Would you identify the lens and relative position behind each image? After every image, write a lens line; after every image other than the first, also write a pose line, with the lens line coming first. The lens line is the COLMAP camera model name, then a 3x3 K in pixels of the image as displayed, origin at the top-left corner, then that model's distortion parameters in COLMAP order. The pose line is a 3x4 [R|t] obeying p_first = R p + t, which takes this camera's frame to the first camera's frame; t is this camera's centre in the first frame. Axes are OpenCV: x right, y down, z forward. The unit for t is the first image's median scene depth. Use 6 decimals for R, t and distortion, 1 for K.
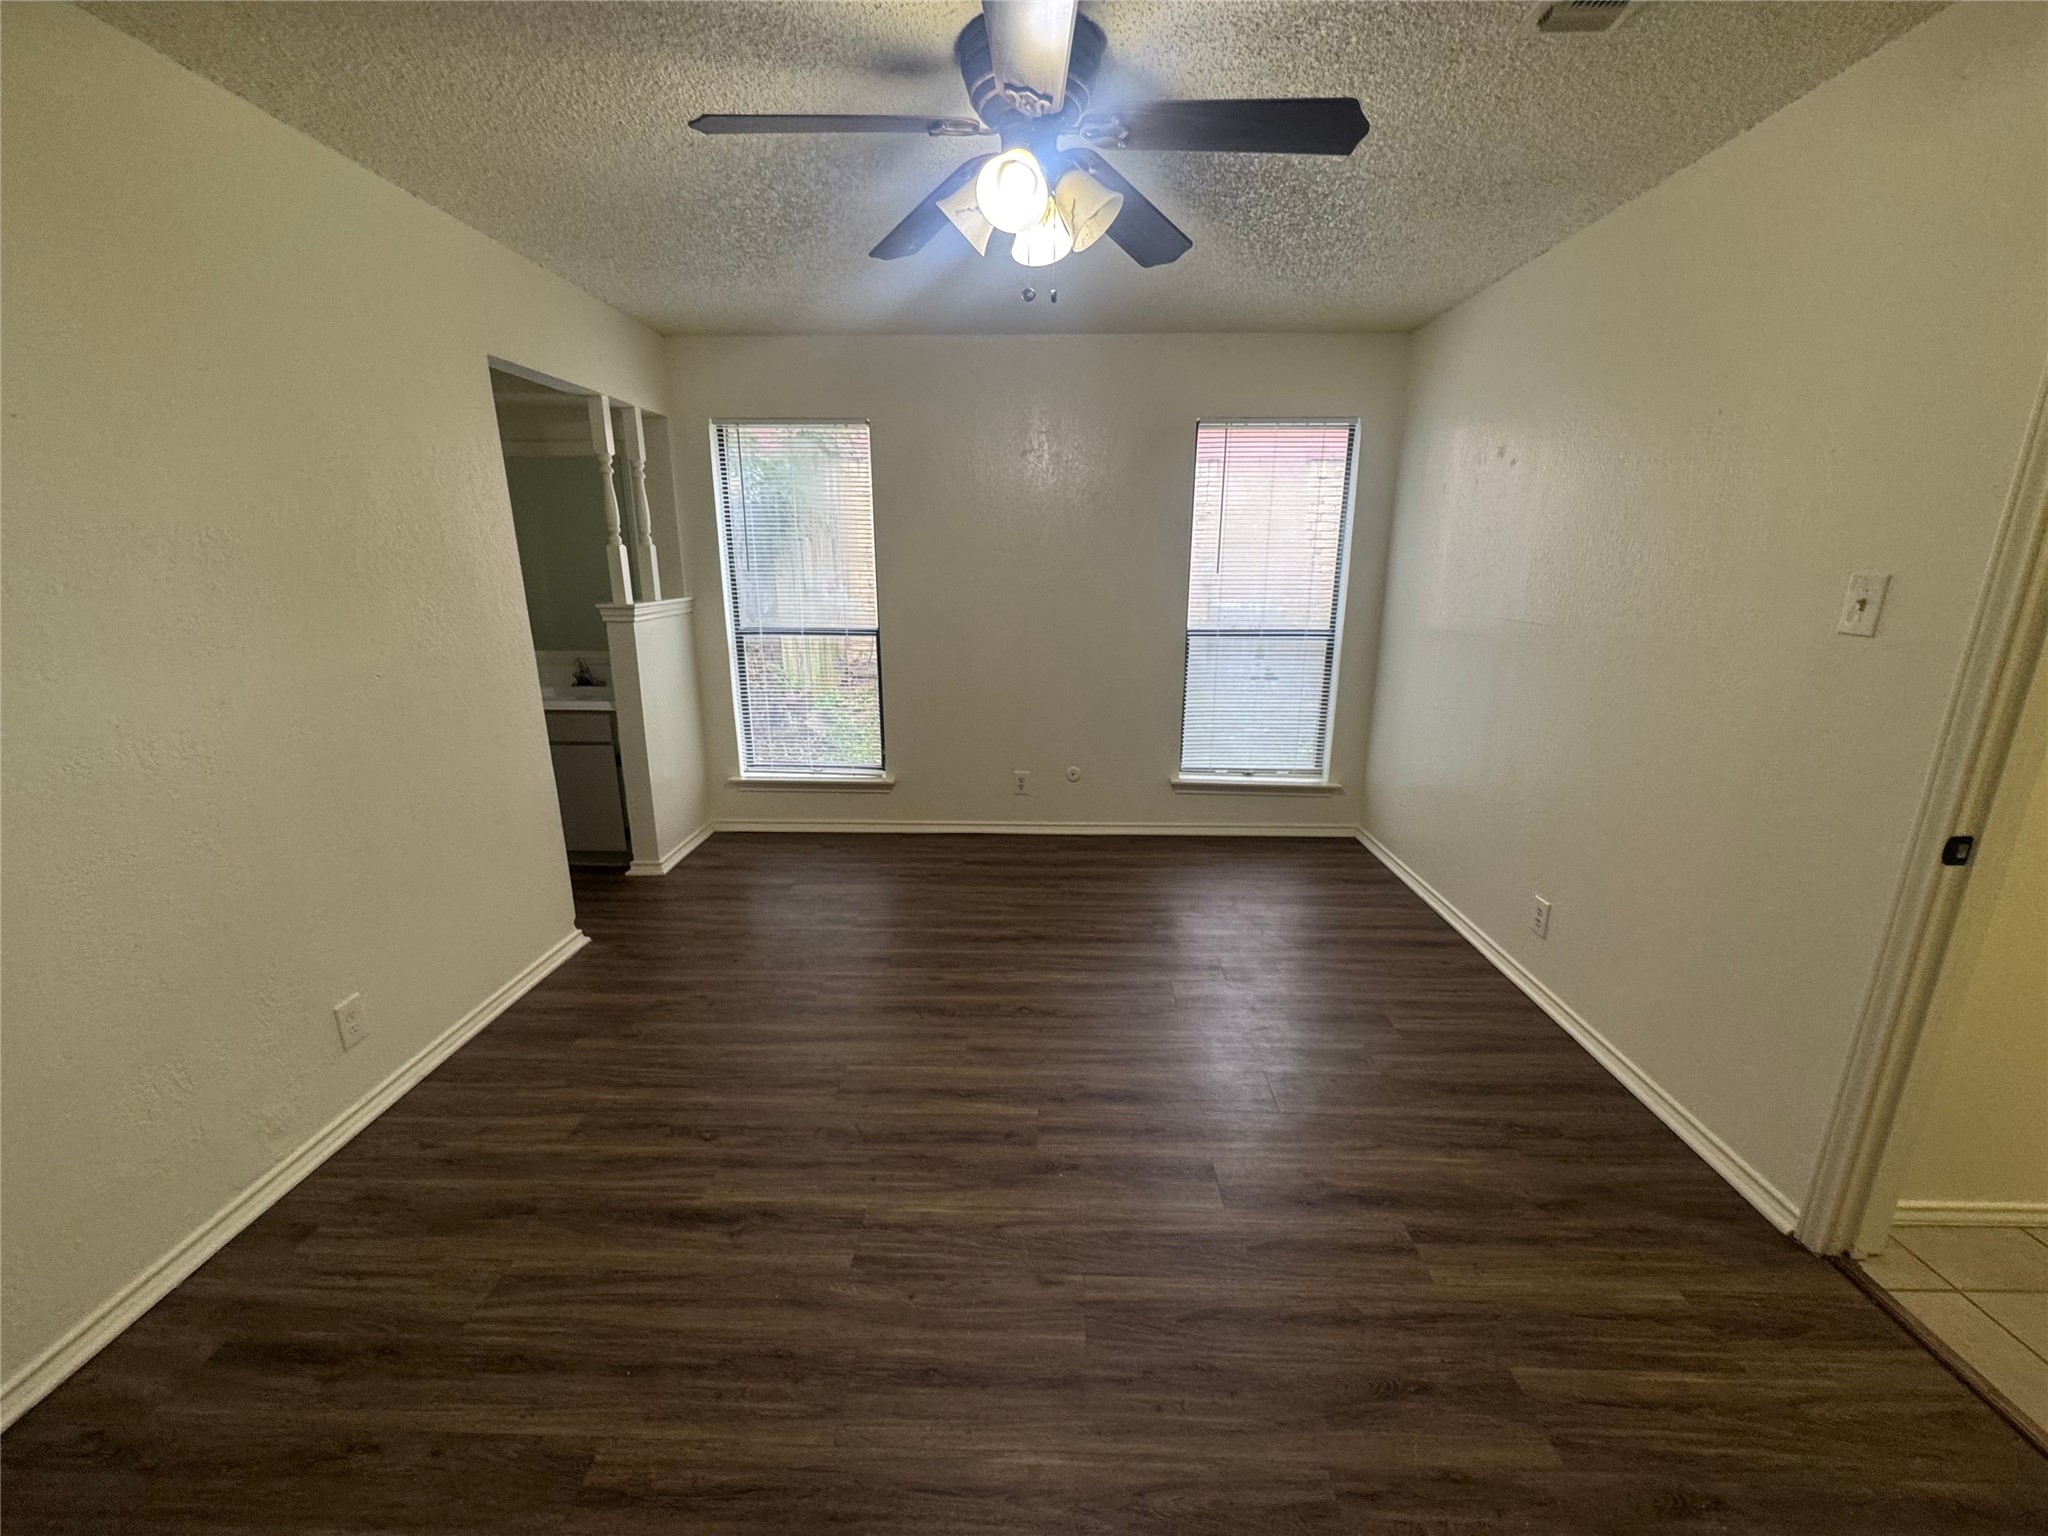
lens RADIAL K [[820.9, 0, 1023.3], [0, 820.9, 778.0], [0, 0, 1]] dist [-0.003467, 0.000111]
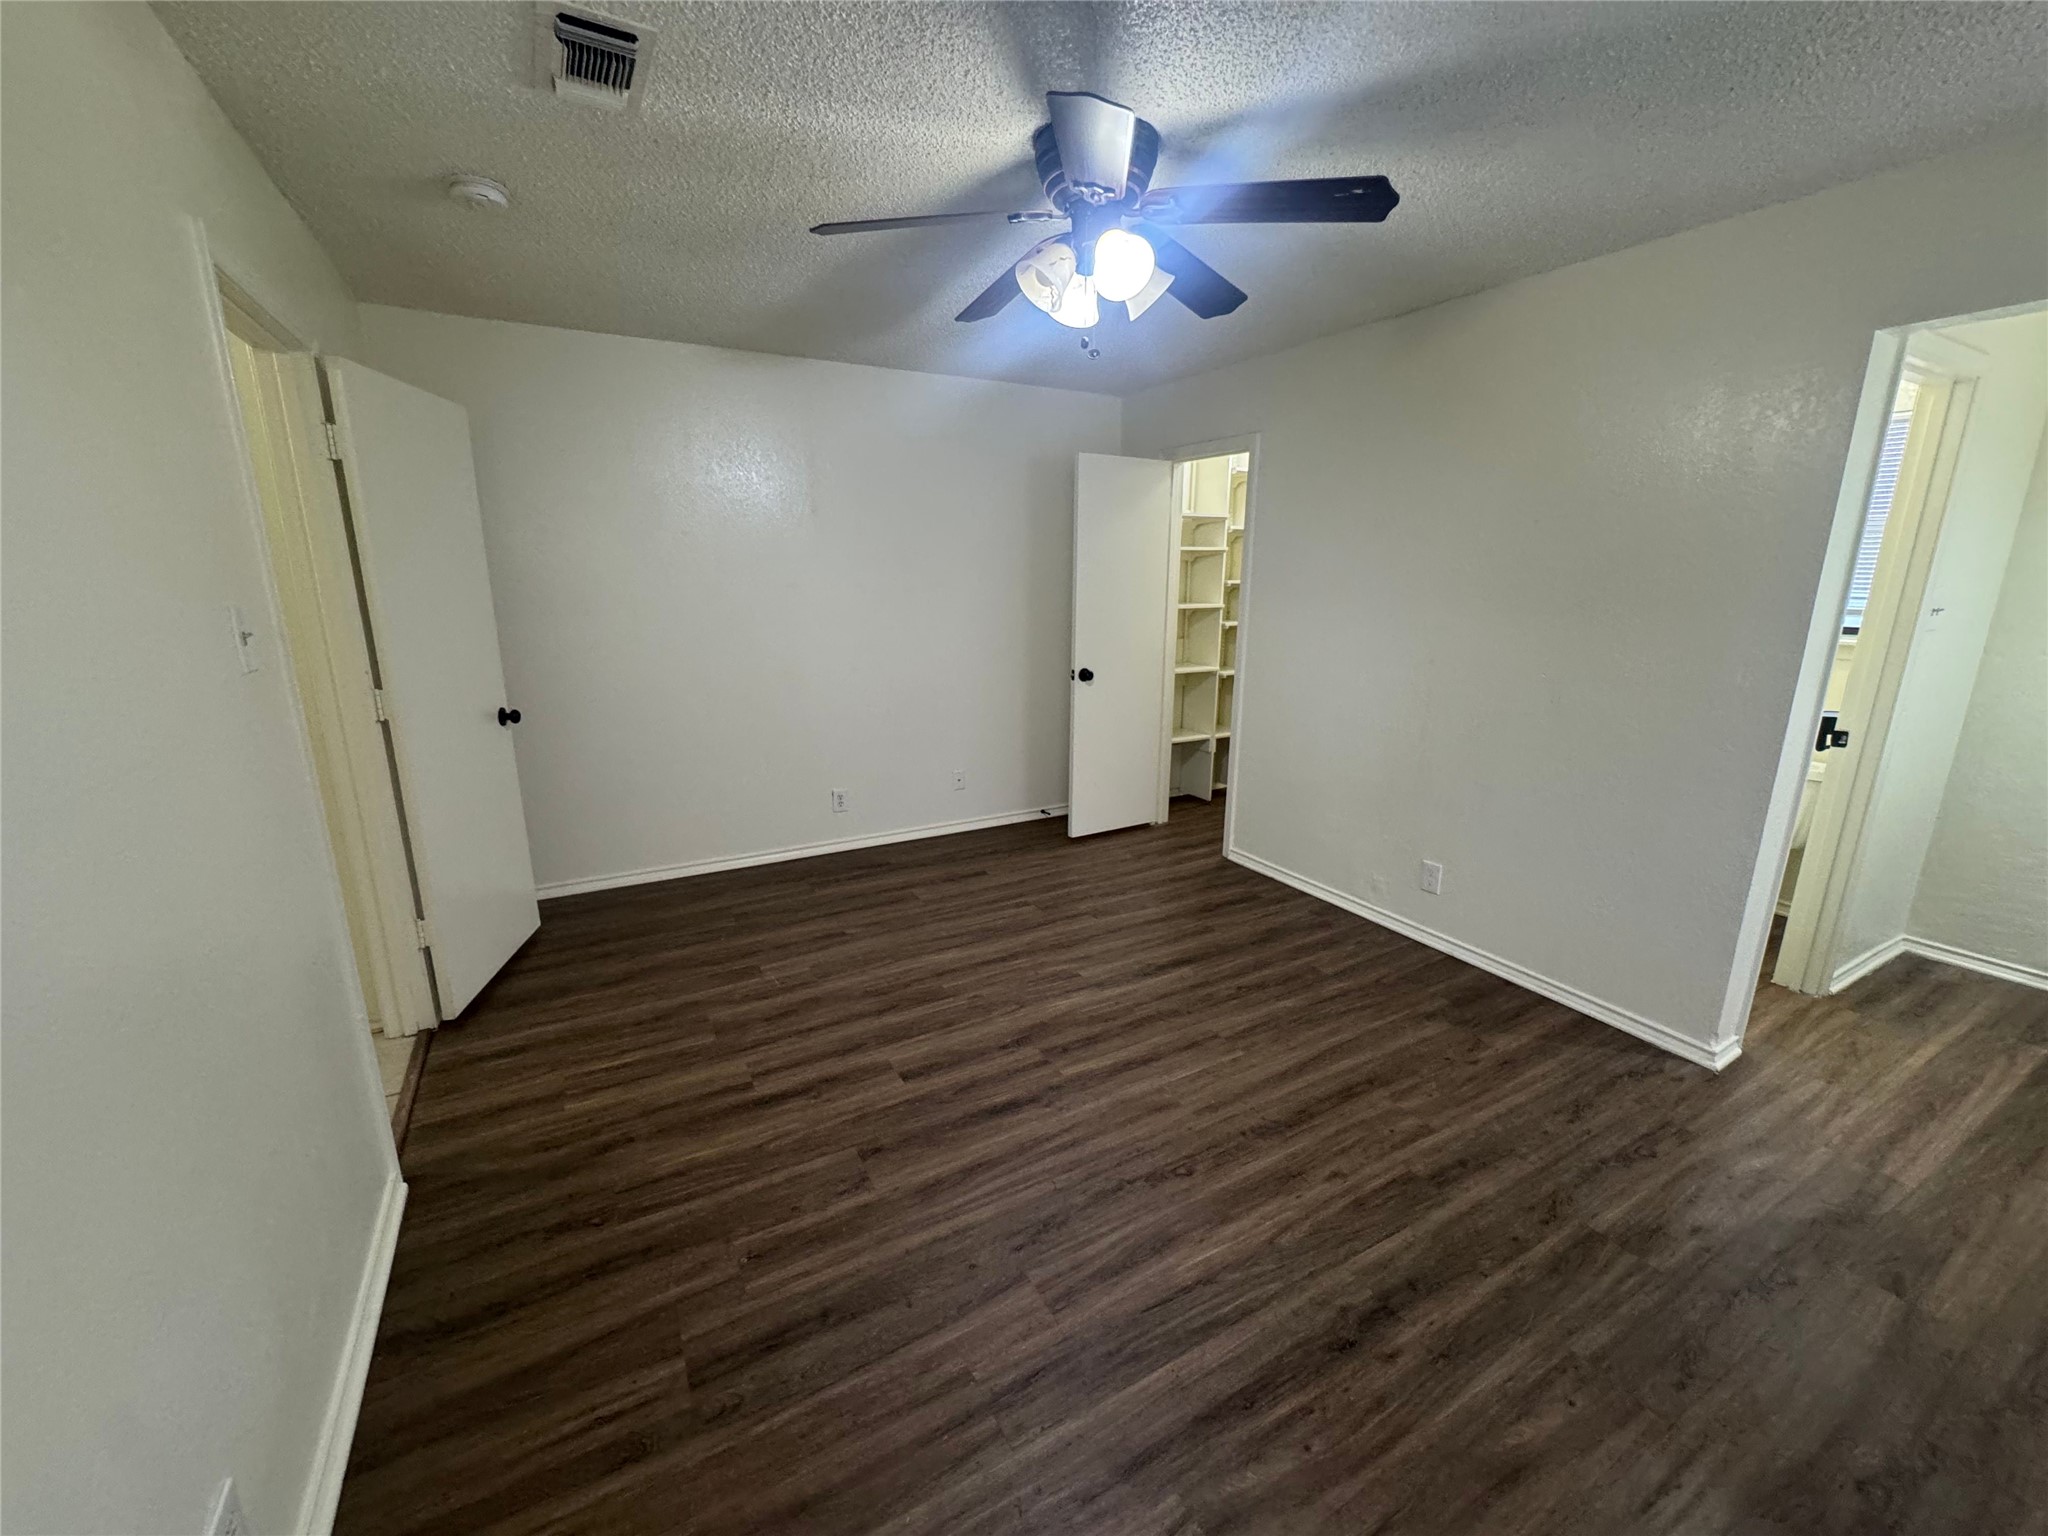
lens RADIAL K [[820.9, 0, 1022.7], [0, 820.9, 766.4], [0, 0, 1]] dist [-0.003467, 0.000111]
pose [[-0.858733, 0.118013, -0.498649, 0.569236], [-0.138683, 0.883277, 0.447871, -0.456196], [0.493299, 0.453756, -0.742133, 1.604008]]
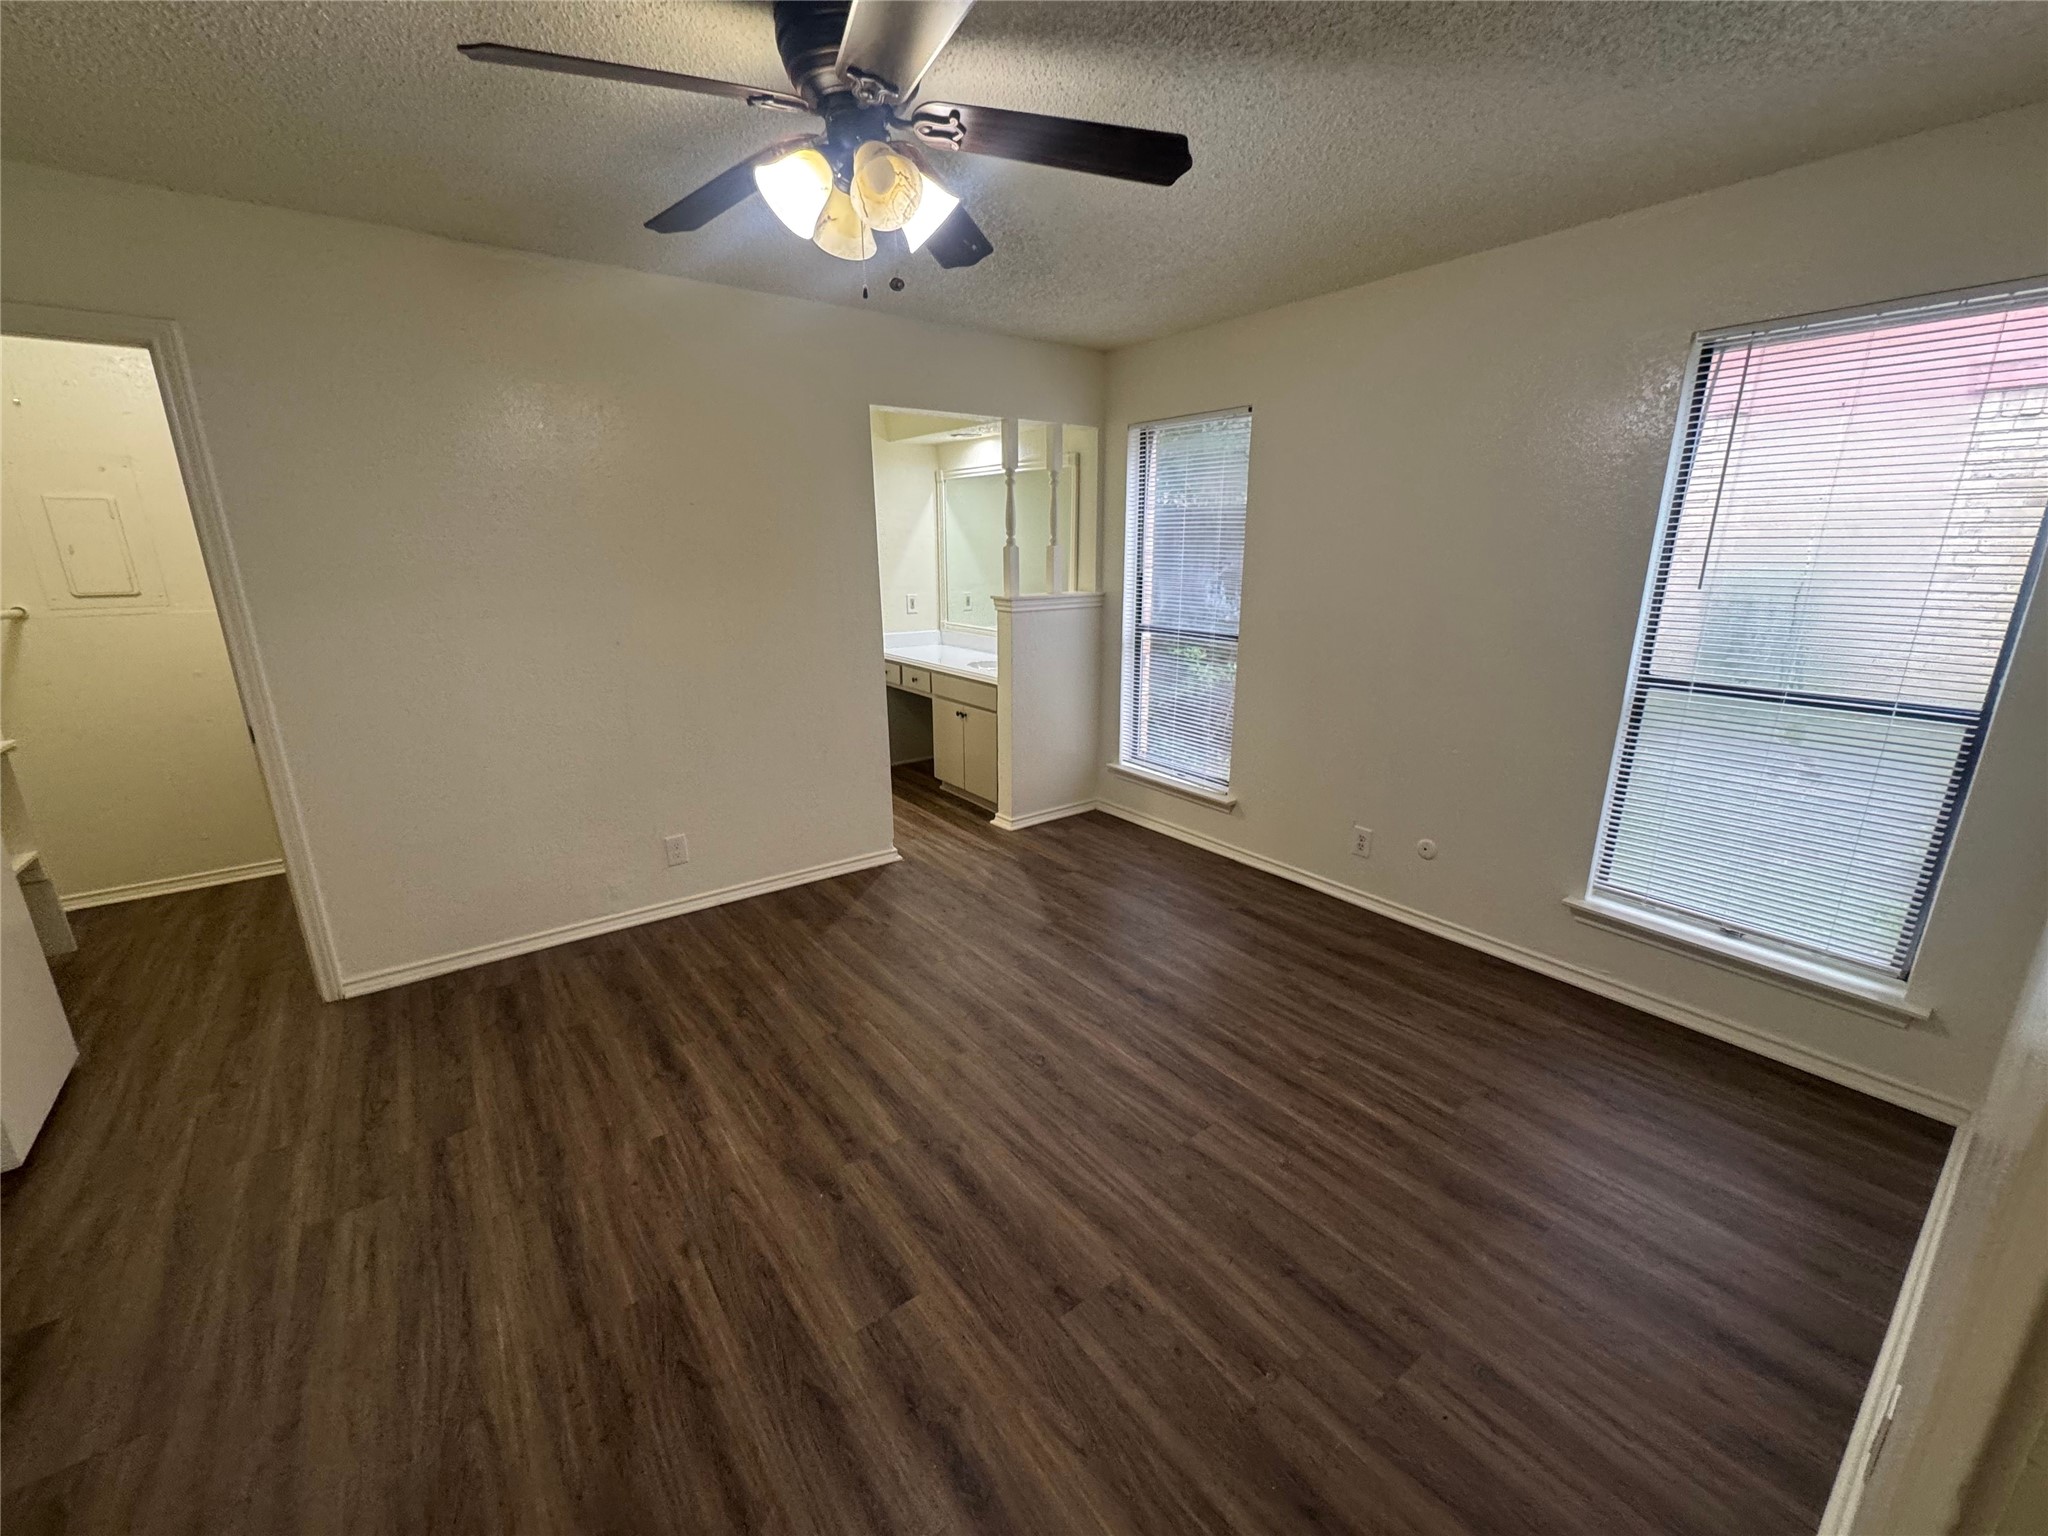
lens RADIAL K [[820.9, 0, 1026.4], [0, 820.9, 780.3], [0, 0, 1]] dist [-0.003467, 0.000111]
pose [[0.620459, 0.214376, -0.754370, 0.742801], [-0.203746, 0.972947, 0.108913, -0.140756], [0.757310, 0.086123, 0.647352, 0.451276]]
